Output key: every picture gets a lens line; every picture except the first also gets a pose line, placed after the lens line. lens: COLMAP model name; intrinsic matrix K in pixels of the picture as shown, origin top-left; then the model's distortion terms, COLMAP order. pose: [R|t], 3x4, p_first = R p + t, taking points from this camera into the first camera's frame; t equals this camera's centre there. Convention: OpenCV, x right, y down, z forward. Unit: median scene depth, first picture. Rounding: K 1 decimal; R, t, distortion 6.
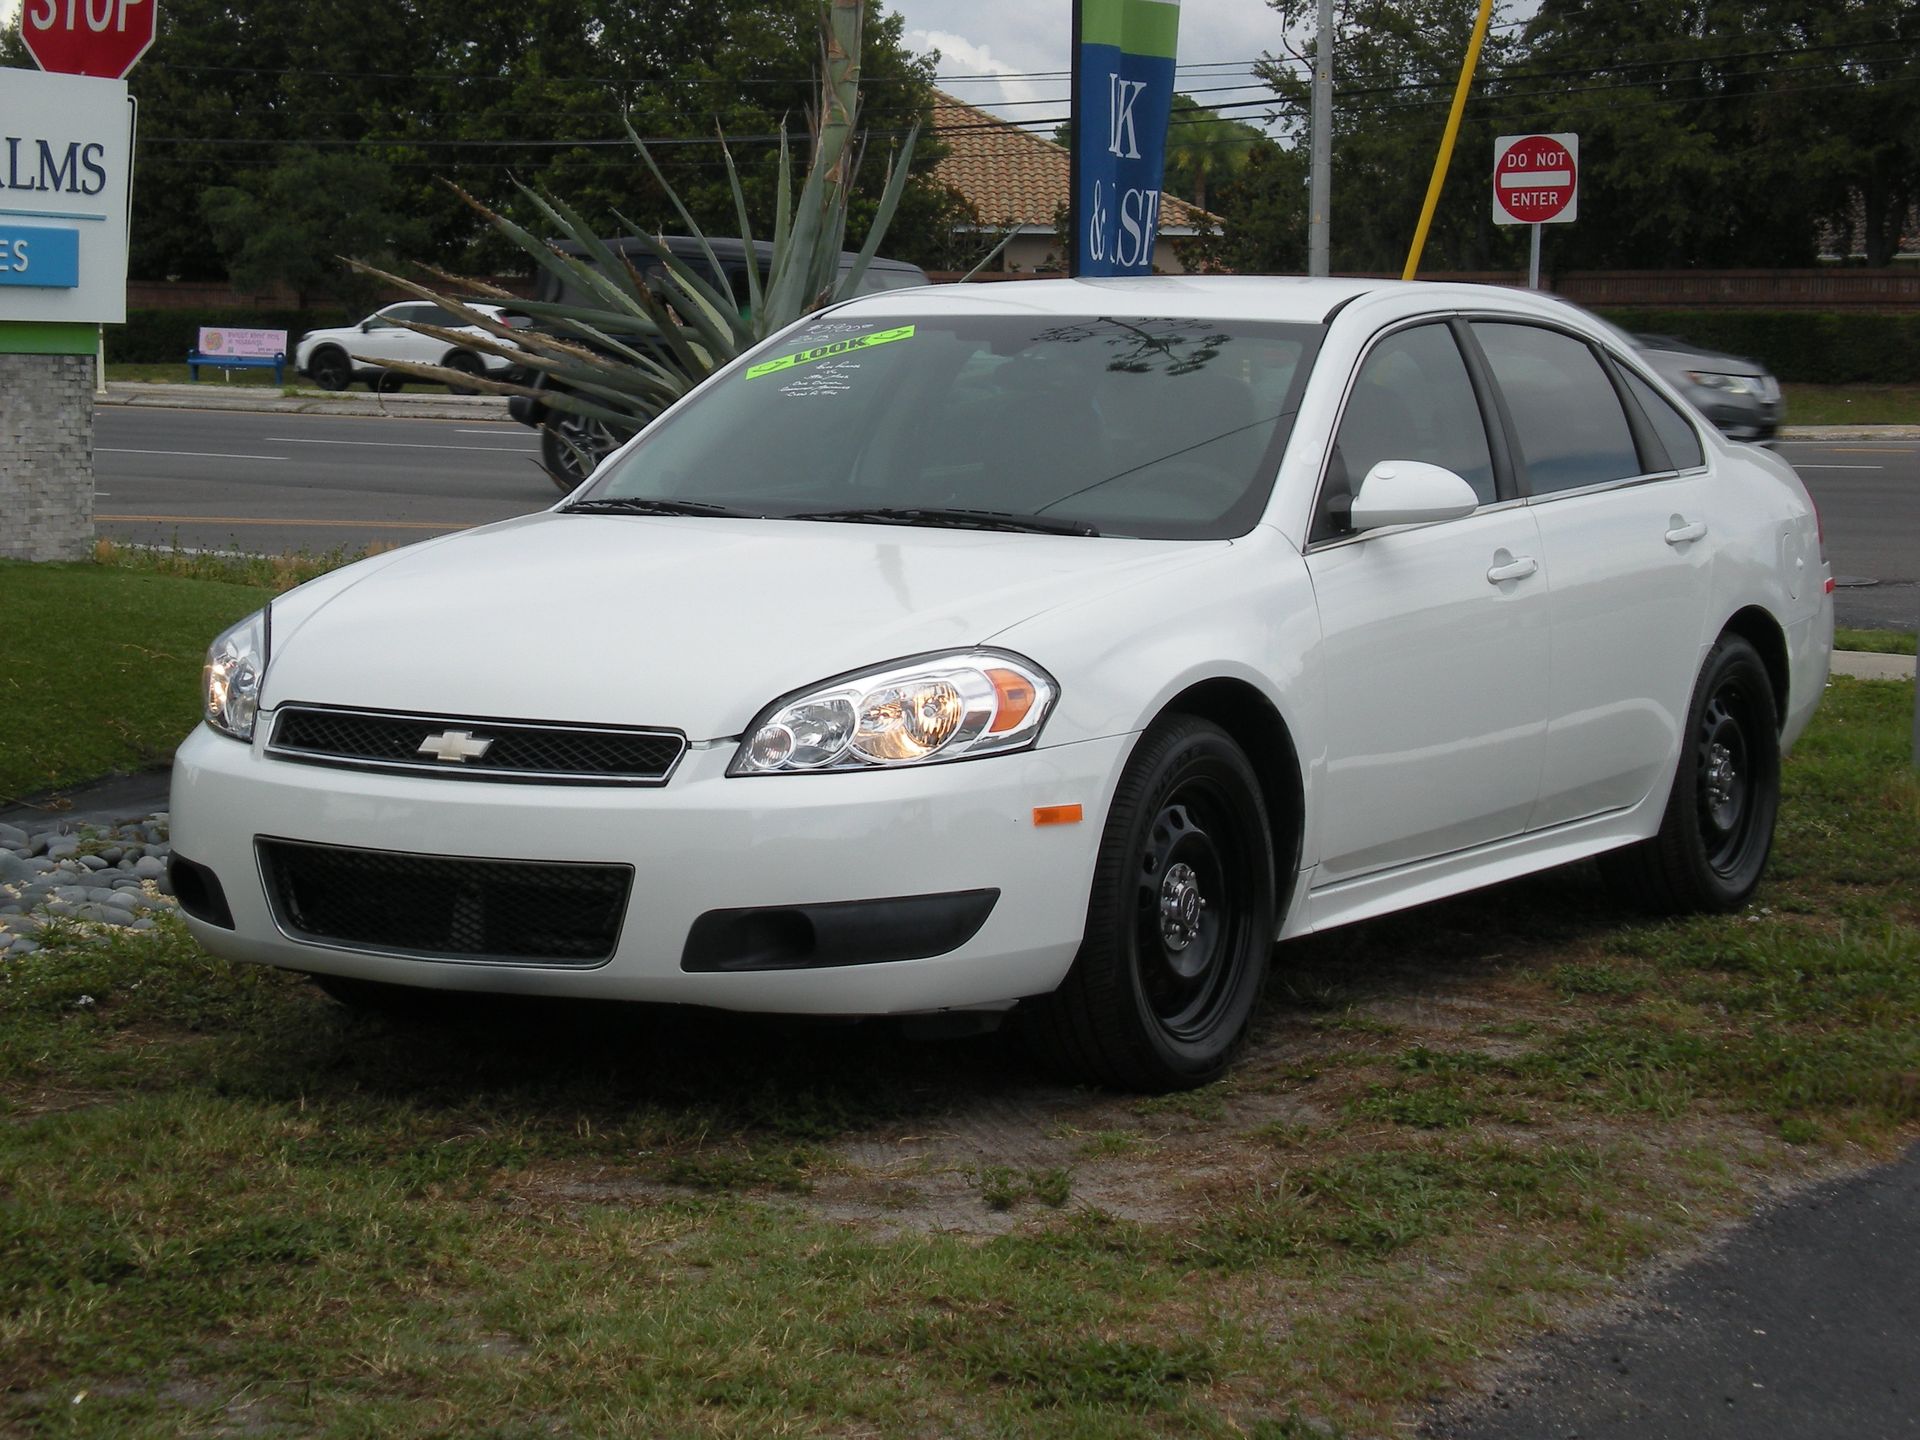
lens RADIAL K [[4055.0, 0, 975.1], [0, 4055.0, 764.8], [0, 0, 1]] dist [0.407901, 0.000000]
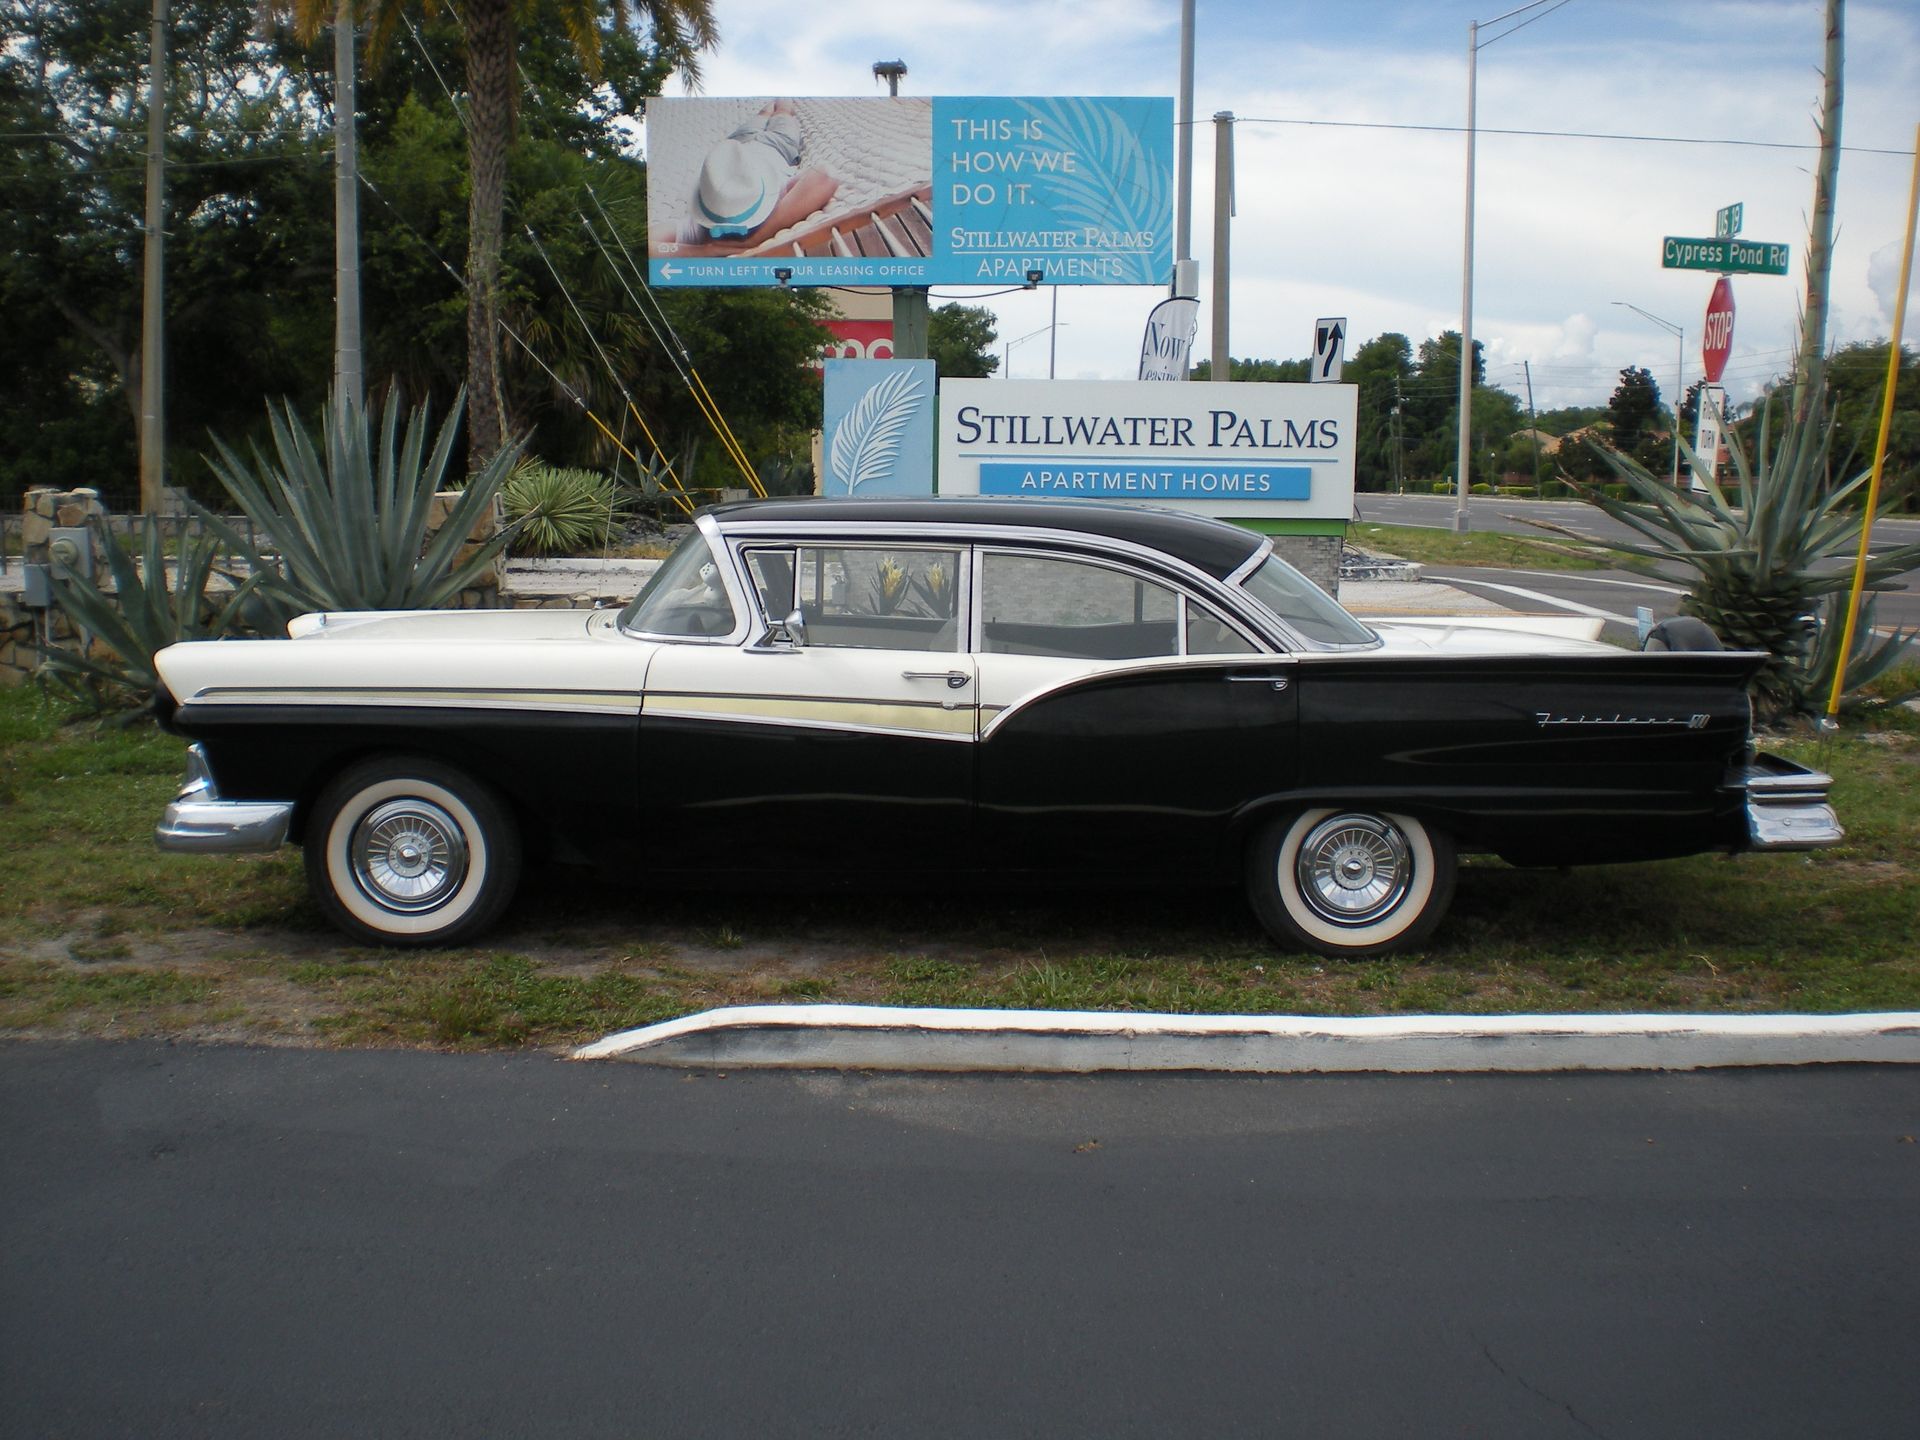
lens RADIAL K [[2158.9, 0, 974.2], [0, 2158.9, 710.0], [0, 0, 1]] dist [-0.142638, 0.000000]
pose [[0.477714, 0.074988, -0.875309, 0.545943], [-0.088263, 0.995406, 0.037106, -0.045501], [0.874071, 0.059532, 0.482138, 0.429854]]
